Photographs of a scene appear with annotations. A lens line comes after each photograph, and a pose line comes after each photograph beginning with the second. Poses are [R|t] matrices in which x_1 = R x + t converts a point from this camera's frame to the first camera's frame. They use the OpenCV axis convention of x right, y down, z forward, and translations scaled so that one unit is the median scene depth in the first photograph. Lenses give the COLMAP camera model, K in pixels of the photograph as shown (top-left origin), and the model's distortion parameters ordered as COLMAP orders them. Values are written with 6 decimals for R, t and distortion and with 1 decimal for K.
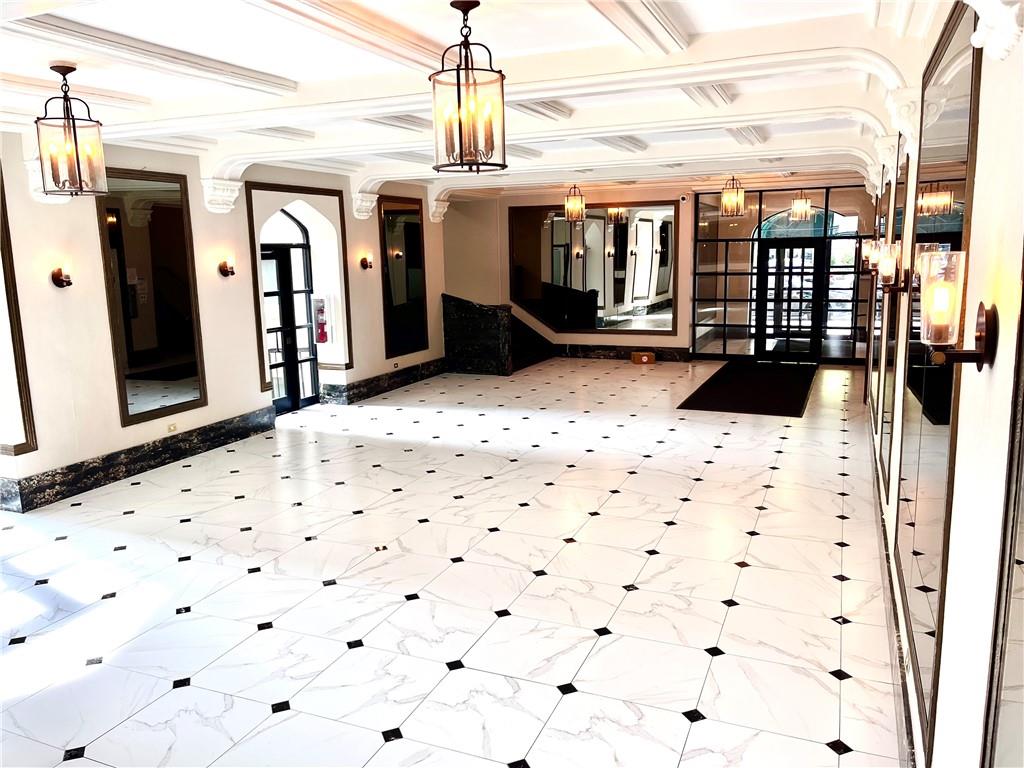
lens RADIAL K [[772.8, 0, 512.2], [0, 772.8, 381.8], [0, 0, 1]] dist [0.006722, 0.002857]
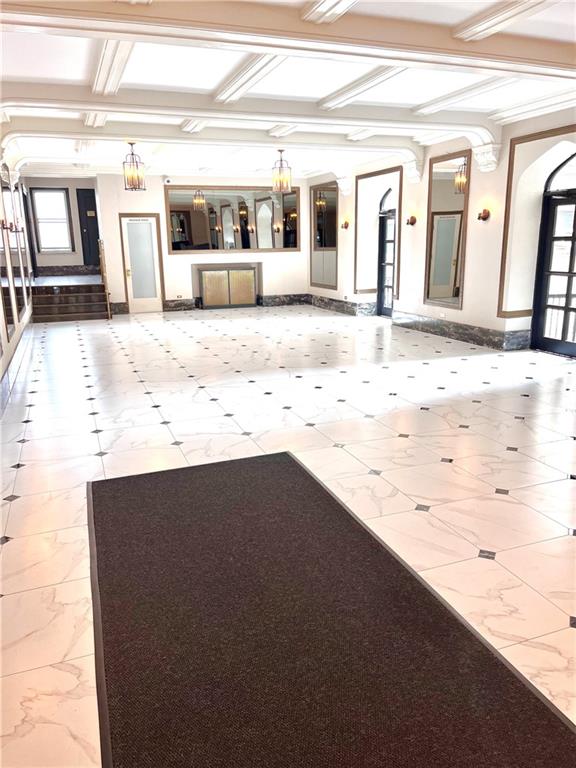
lens RADIAL K [[579.6, 0, 287.6], [0, 579.6, 386.8], [0, 0, 1]] dist [0.006722, 0.002857]
pose [[-0.718967, 0.203150, -0.664692, 0.608531], [-0.088082, 0.921990, 0.377063, -0.222290], [0.689440, 0.329644, -0.644987, 1.527160]]
